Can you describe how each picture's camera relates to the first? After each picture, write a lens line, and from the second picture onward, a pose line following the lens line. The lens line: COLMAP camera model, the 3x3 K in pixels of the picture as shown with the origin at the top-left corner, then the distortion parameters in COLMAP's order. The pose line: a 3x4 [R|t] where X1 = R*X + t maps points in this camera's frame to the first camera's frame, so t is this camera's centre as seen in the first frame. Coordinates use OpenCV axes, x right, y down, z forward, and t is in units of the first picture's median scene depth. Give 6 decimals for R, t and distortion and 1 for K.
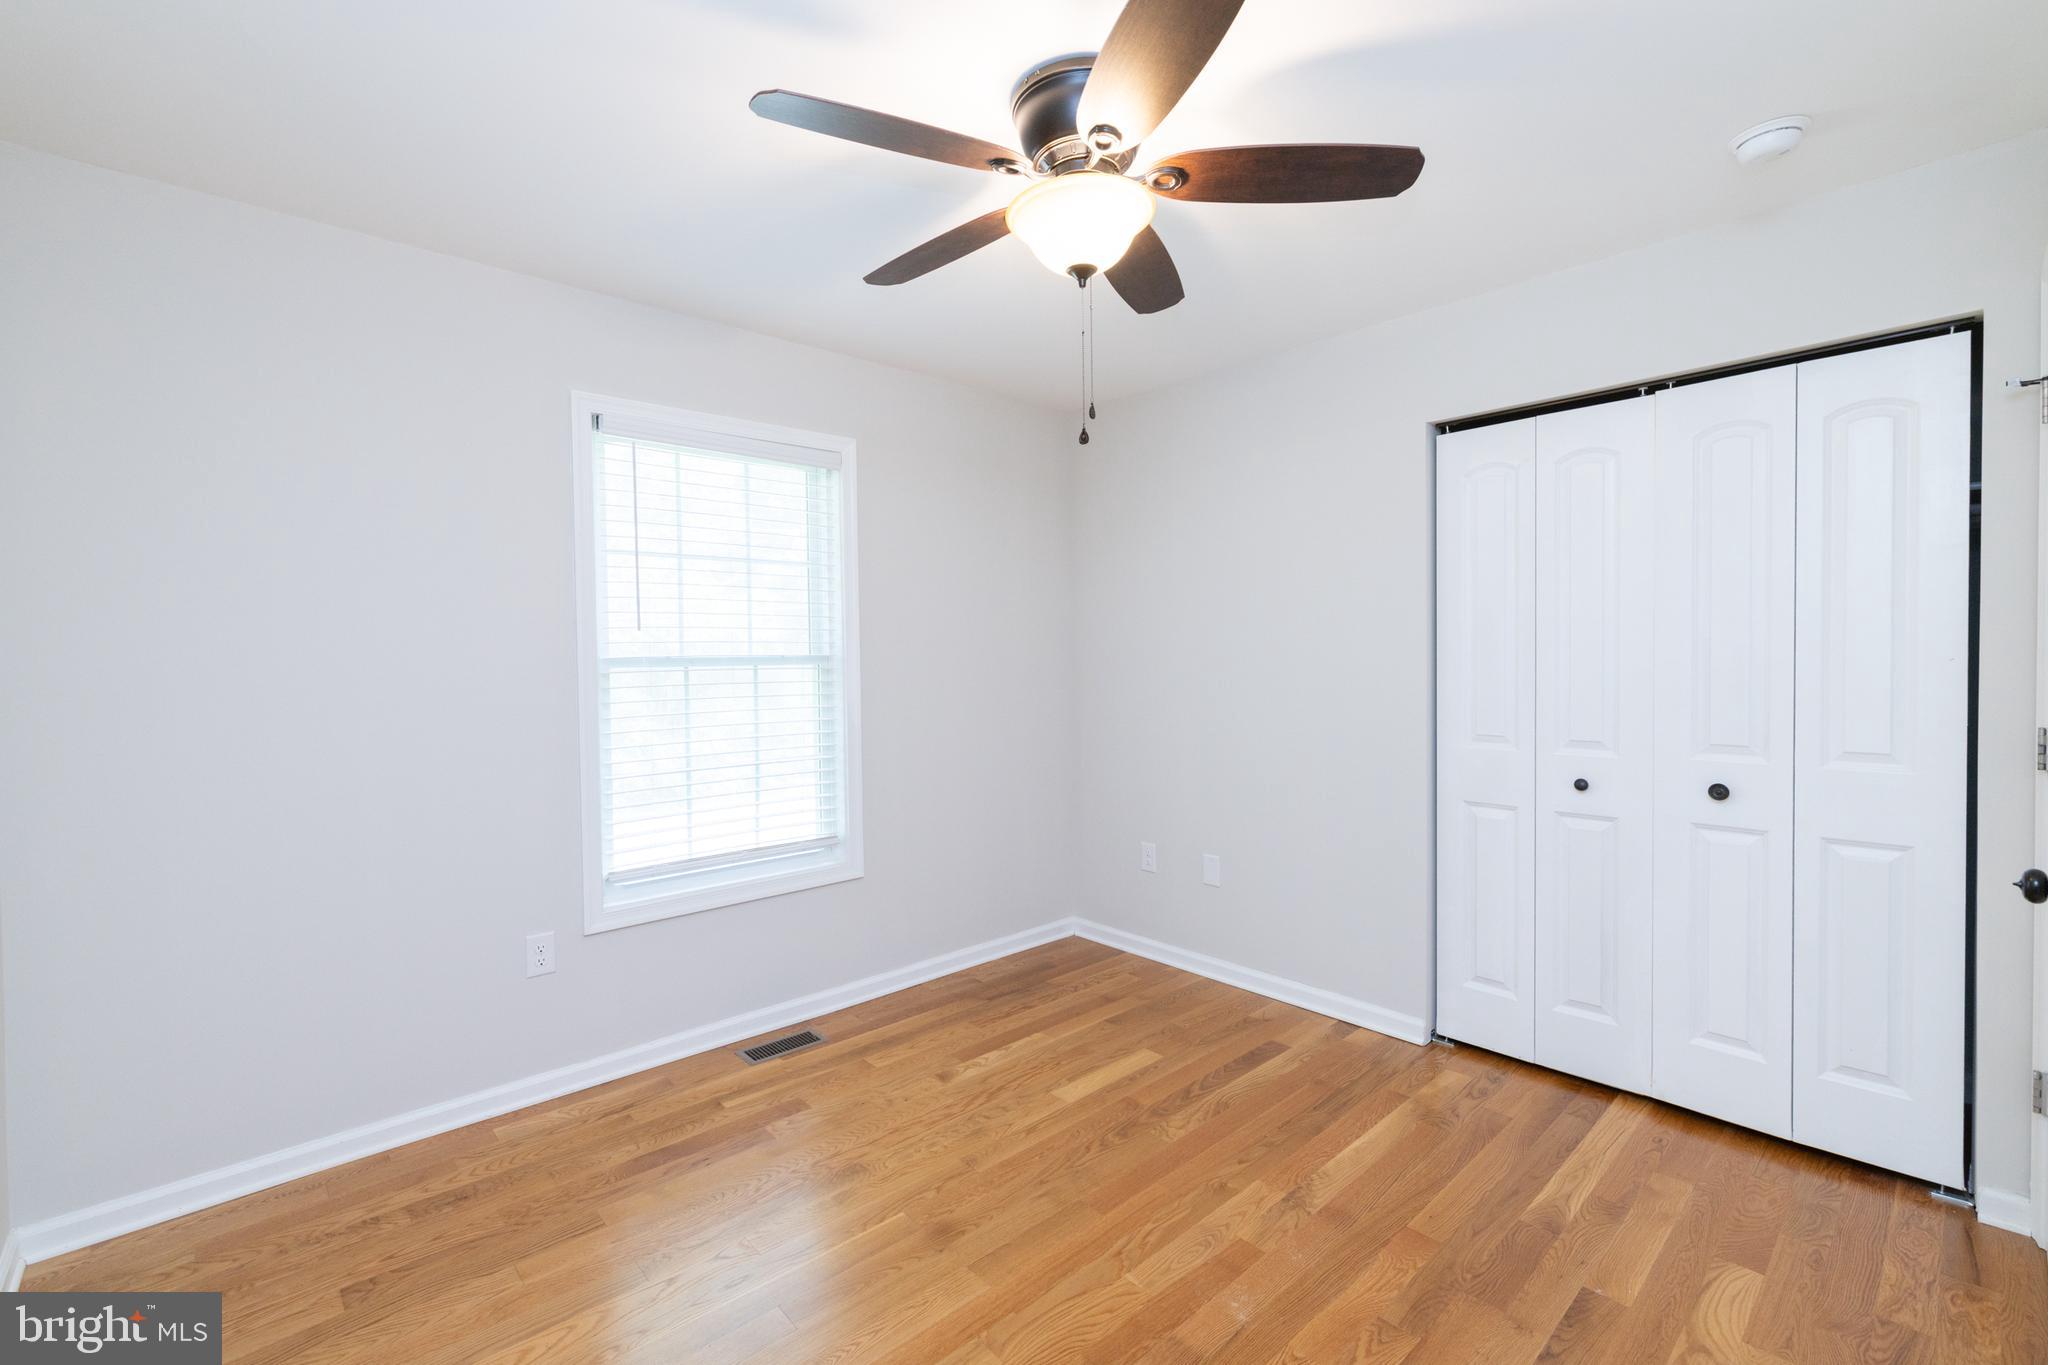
lens RADIAL K [[882.6, 0, 1024.0], [0, 882.6, 682.5], [0, 0, 1]] dist [0.000390, 0.000641]
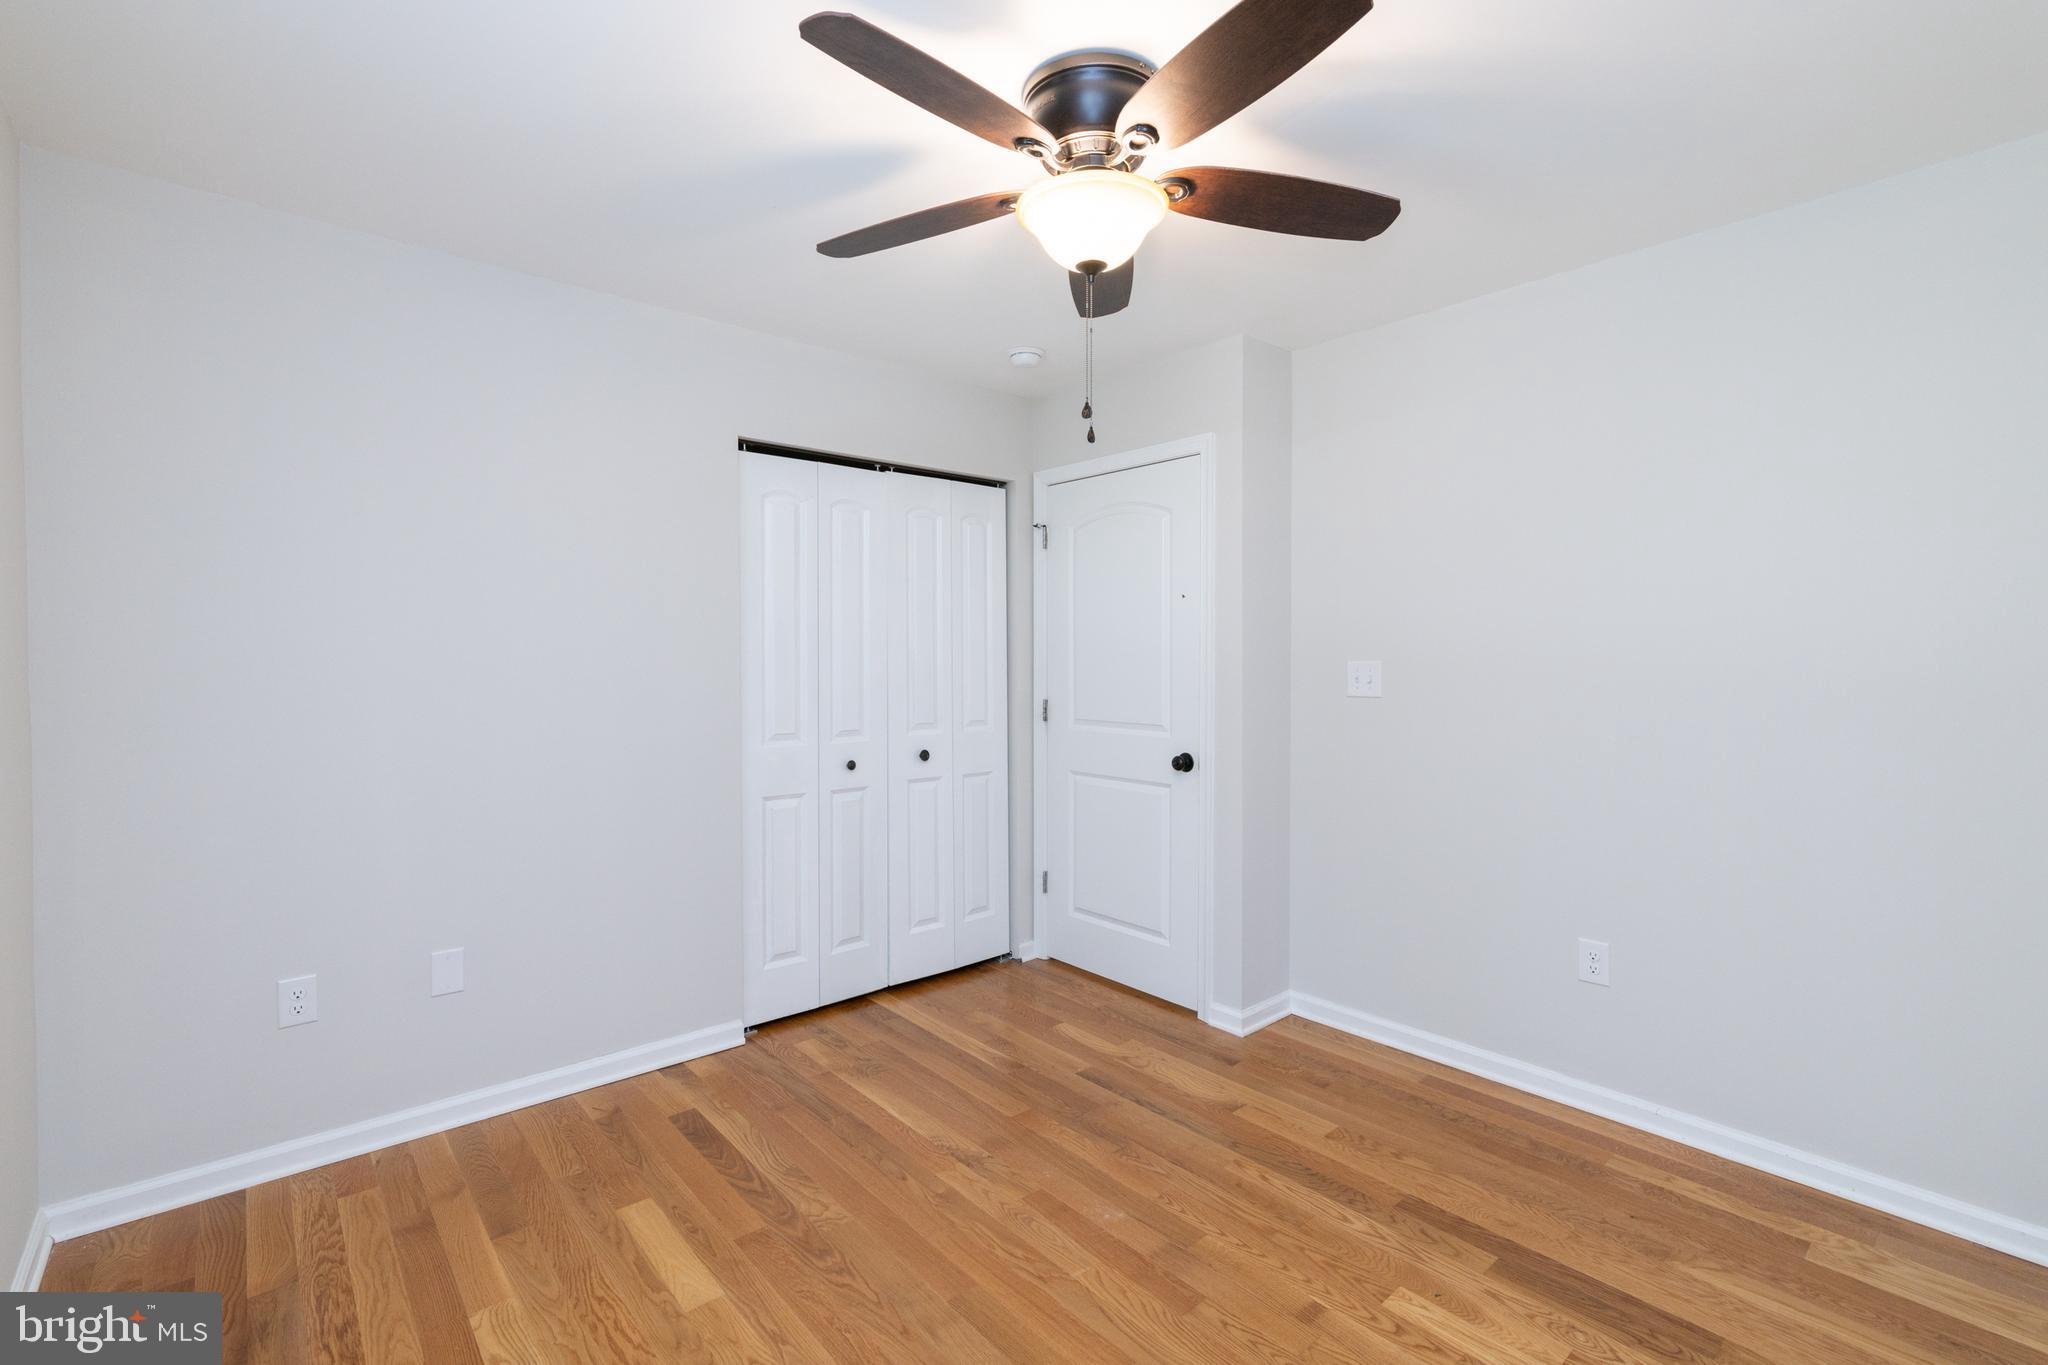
lens RADIAL K [[882.6, 0, 1024.0], [0, 882.6, 682.5], [0, 0, 1]] dist [0.000390, 0.000641]
pose [[0.035505, -0.015204, 0.999254, -0.636887], [0.027347, 0.999525, 0.014237, -0.013920], [-0.998995, 0.026821, 0.035904, 0.725962]]
